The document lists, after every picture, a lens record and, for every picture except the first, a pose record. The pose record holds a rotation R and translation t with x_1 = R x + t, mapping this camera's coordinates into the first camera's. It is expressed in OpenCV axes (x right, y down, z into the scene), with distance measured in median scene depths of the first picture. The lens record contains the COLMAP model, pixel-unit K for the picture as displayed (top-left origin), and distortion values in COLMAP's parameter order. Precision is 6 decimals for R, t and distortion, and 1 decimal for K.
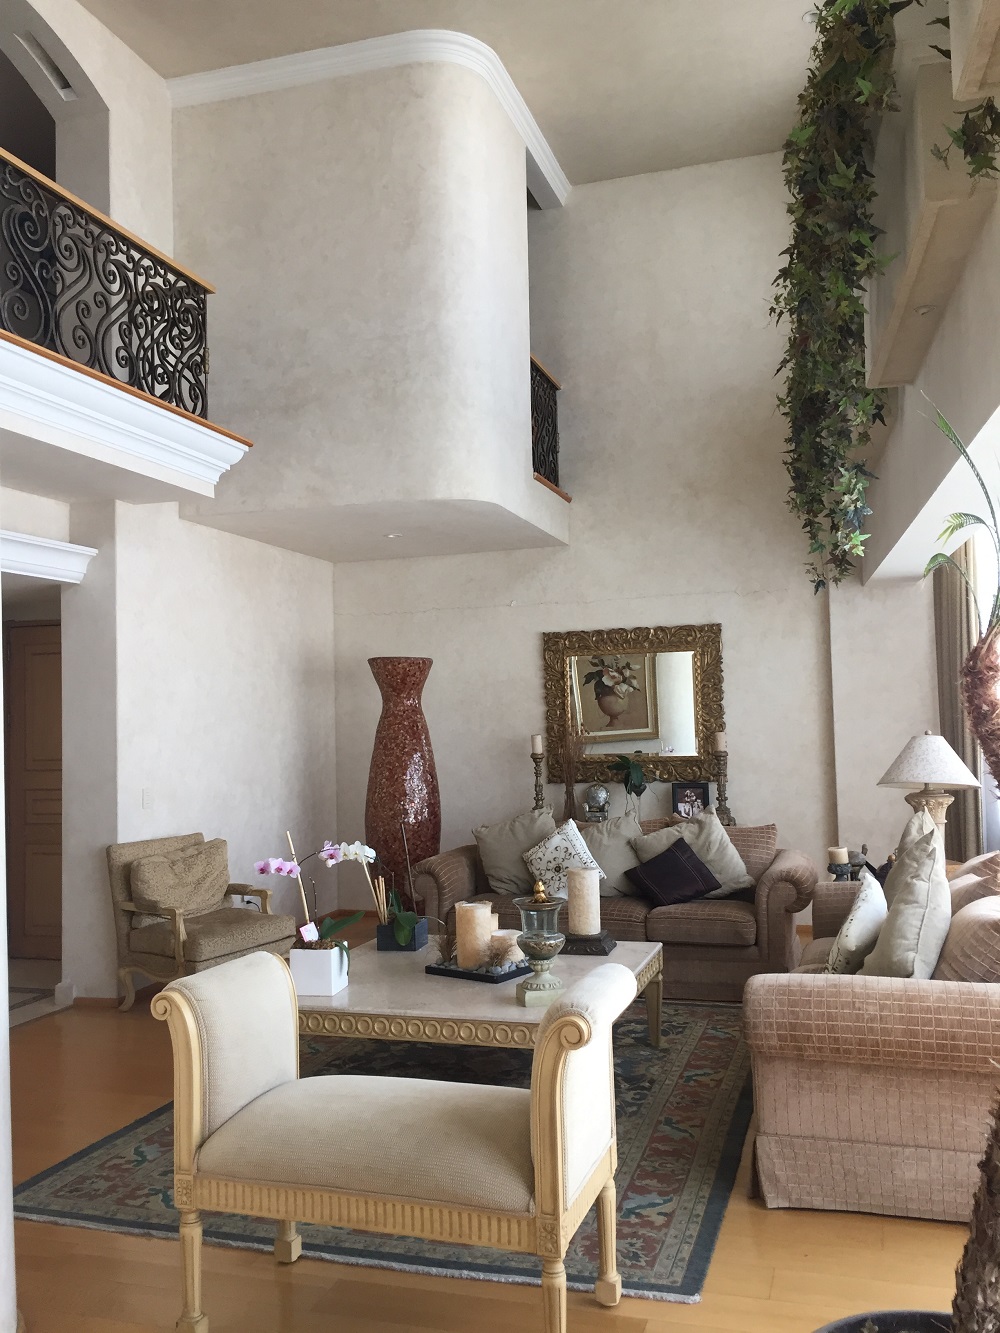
lens RADIAL K [[1151.0, 0, 500.0], [0, 1151.0, 666.5], [0, 0, 1]] dist [0.086352, -0.102813]
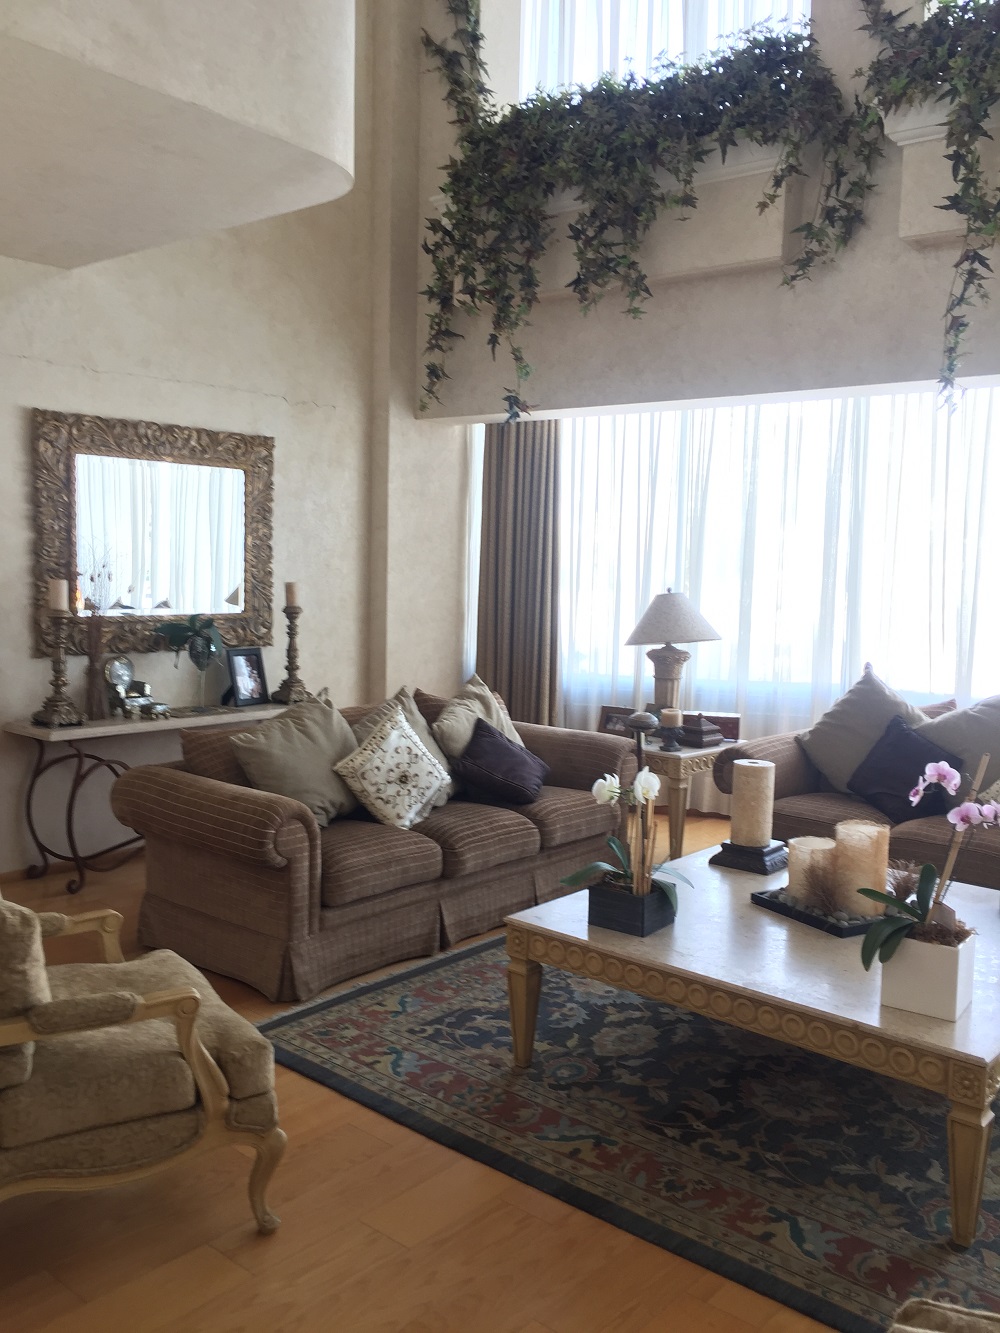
lens RADIAL K [[1151.0, 0, 500.0], [0, 1151.0, 666.5], [0, 0, 1]] dist [0.086352, -0.102813]
pose [[0.387143, -0.050656, 0.920627, -0.551271], [-0.073439, 0.993623, 0.085555, 0.043737], [-0.919090, -0.100732, 0.380954, 0.675357]]
